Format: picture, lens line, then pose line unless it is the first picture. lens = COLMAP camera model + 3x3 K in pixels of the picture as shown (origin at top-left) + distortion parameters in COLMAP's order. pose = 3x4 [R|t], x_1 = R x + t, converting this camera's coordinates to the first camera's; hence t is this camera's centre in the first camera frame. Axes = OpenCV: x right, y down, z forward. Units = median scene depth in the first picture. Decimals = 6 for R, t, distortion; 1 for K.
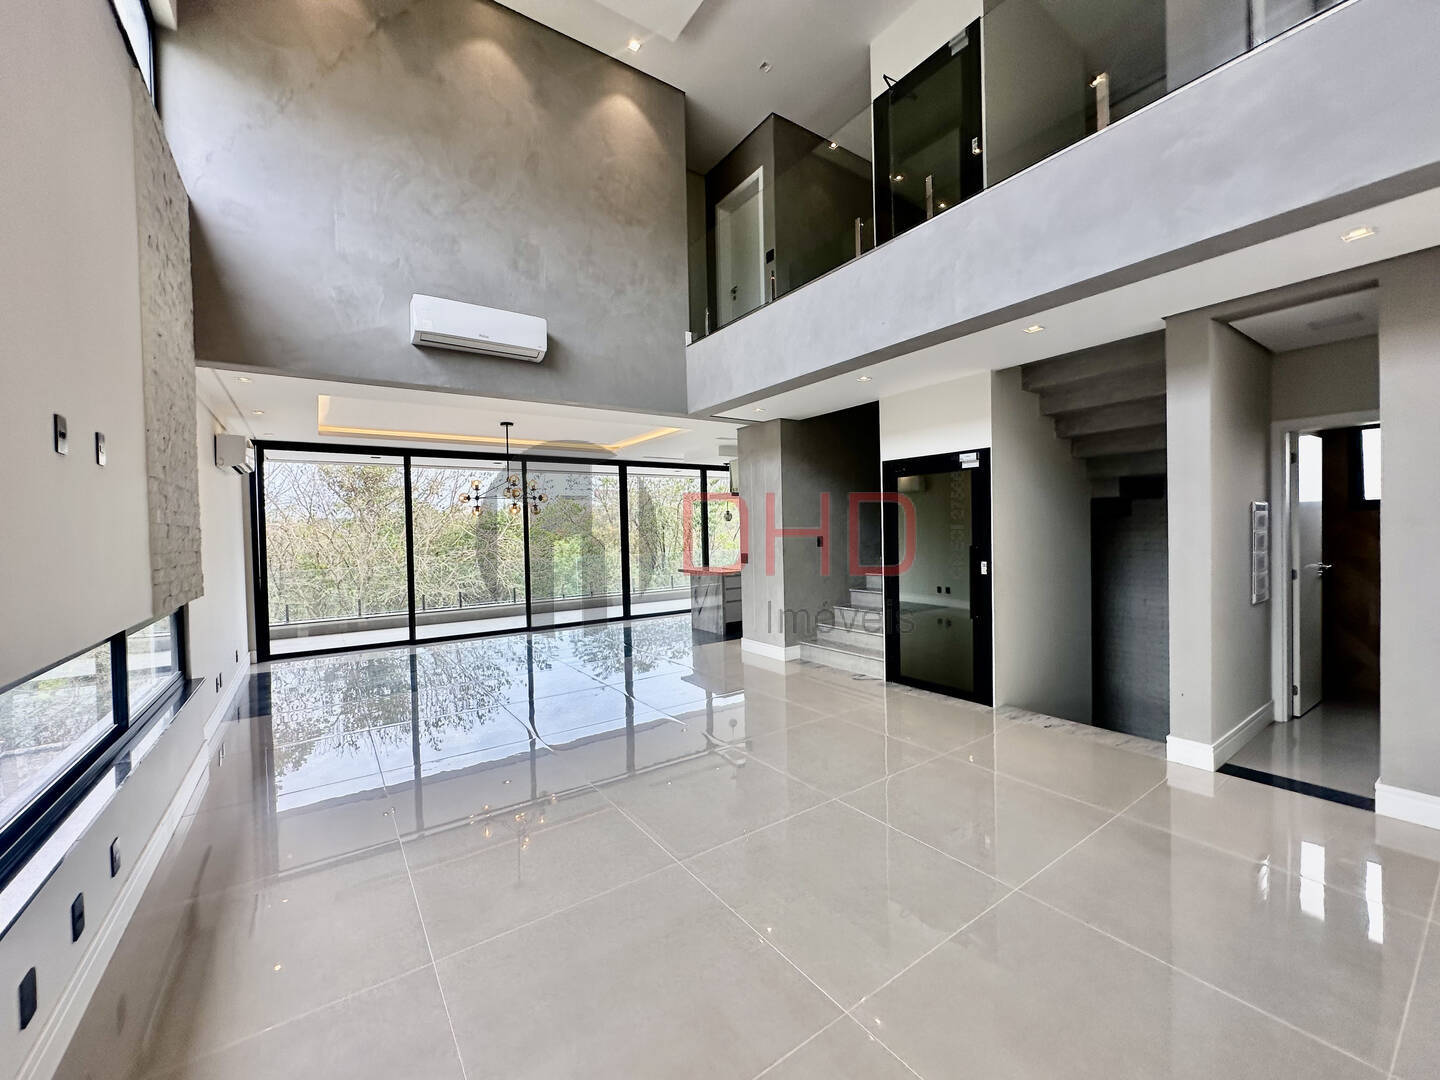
lens RADIAL K [[575.3, 0, 720.0], [0, 575.3, 540.0], [0, 0, 1]] dist [-0.004088, 0.000460]
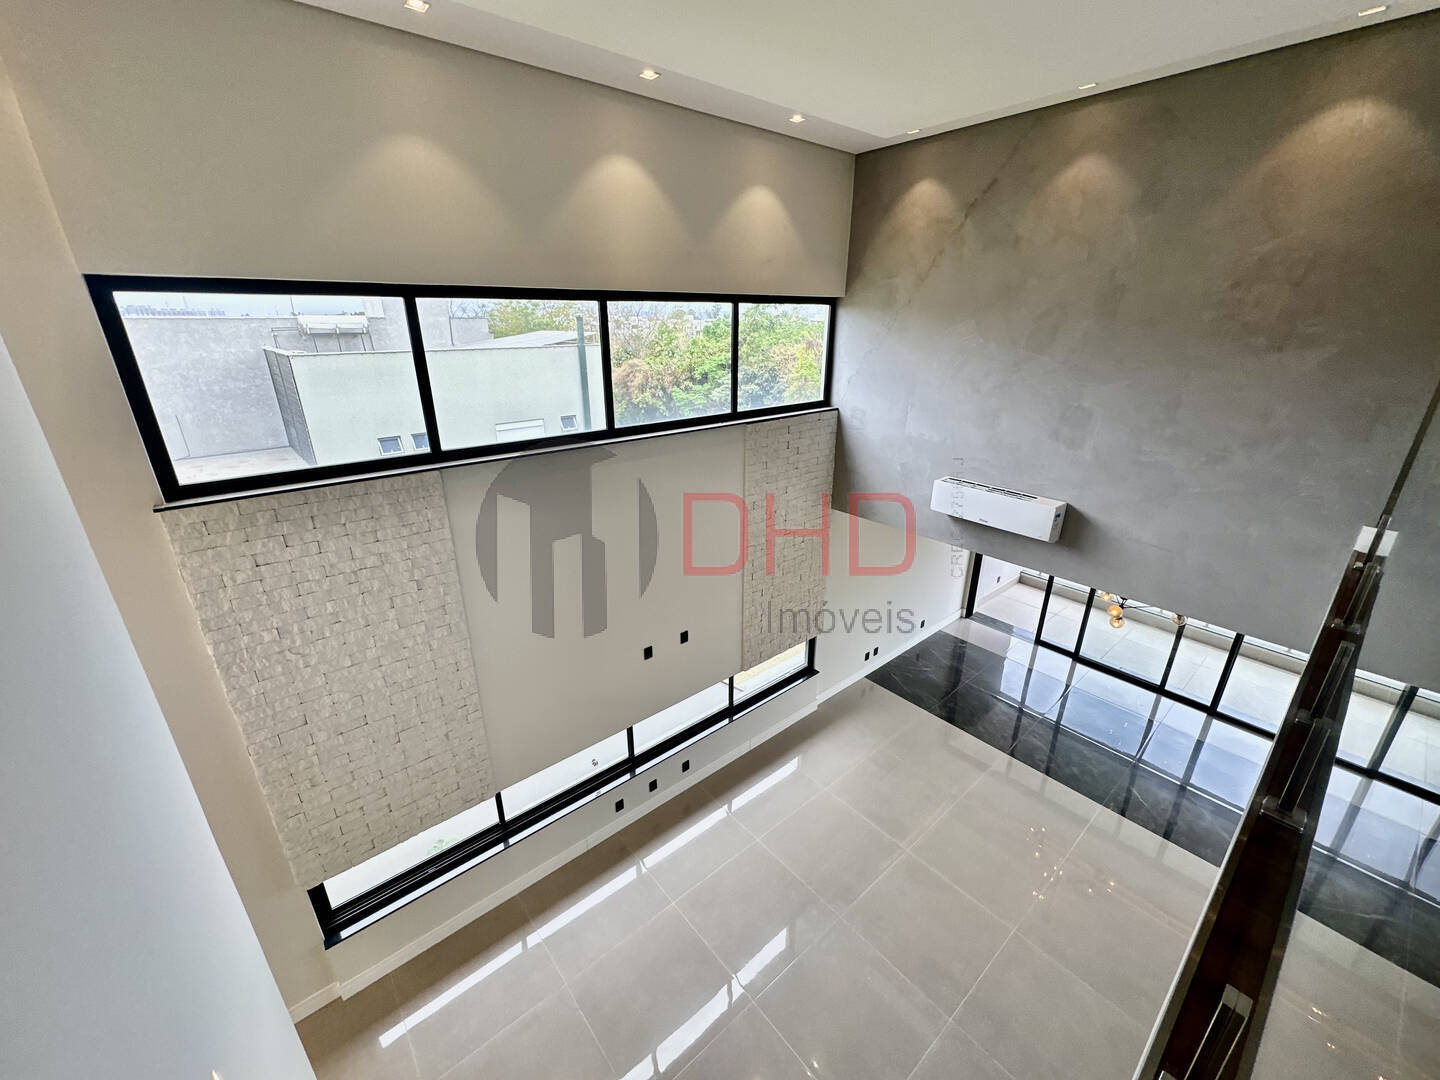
lens RADIAL K [[575.3, 0, 720.0], [0, 575.3, 540.0], [0, 0, 1]] dist [-0.004088, 0.000460]
pose [[0.088053, 0.380424, -0.920611, 0.508555], [-0.019500, 0.924682, 0.380241, -0.702626], [0.995925, -0.015529, 0.088840, 0.435494]]
